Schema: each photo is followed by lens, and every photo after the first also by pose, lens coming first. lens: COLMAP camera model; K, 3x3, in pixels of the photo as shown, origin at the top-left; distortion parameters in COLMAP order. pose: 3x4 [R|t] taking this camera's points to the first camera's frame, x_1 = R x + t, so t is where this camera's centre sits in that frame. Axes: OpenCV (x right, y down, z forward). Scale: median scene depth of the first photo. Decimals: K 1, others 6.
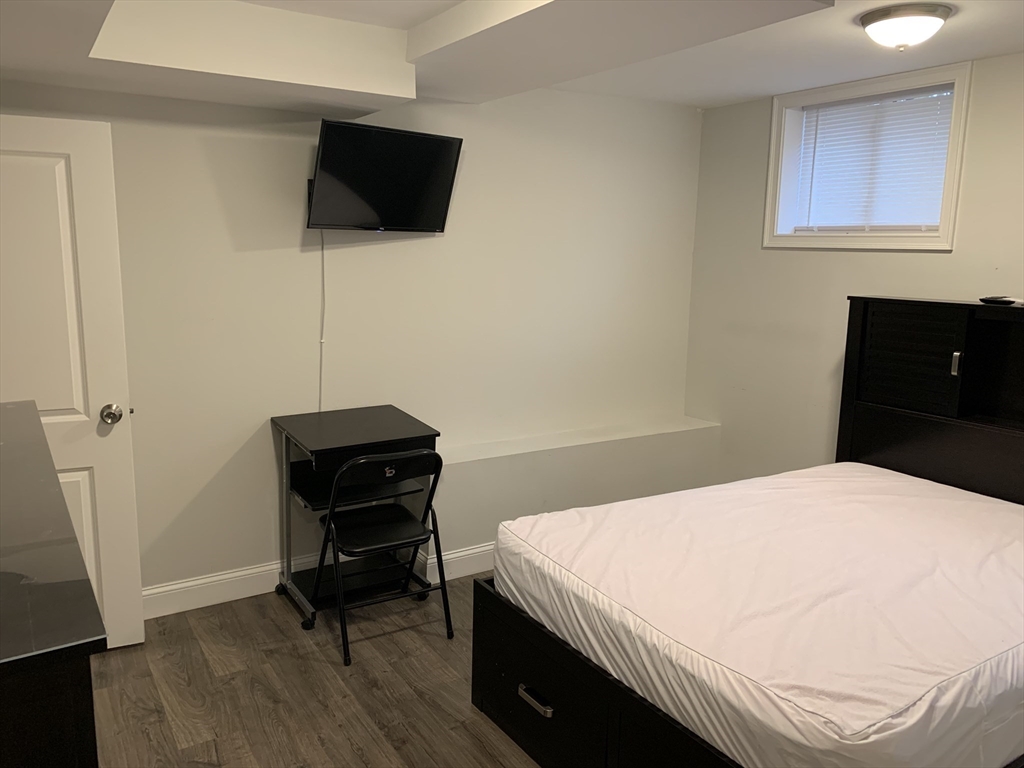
lens RADIAL K [[787.6, 0, 511.0], [0, 787.6, 387.1], [0, 0, 1]] dist [-0.001342, -0.001349]
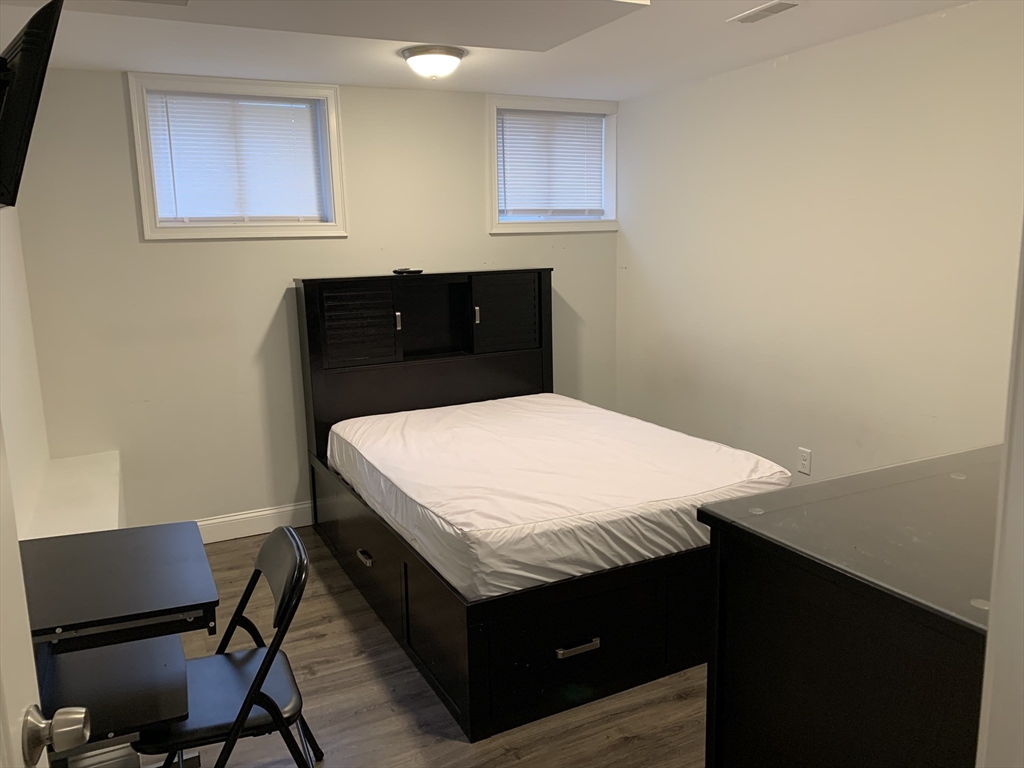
lens RADIAL K [[787.6, 0, 512.0], [0, 787.6, 379.3], [0, 0, 1]] dist [-0.001342, -0.001349]
pose [[0.095902, -0.188435, 0.977392, -0.676568], [0.202515, 0.965074, 0.166189, -0.108630], [-0.974572, 0.181999, 0.130713, 0.618917]]
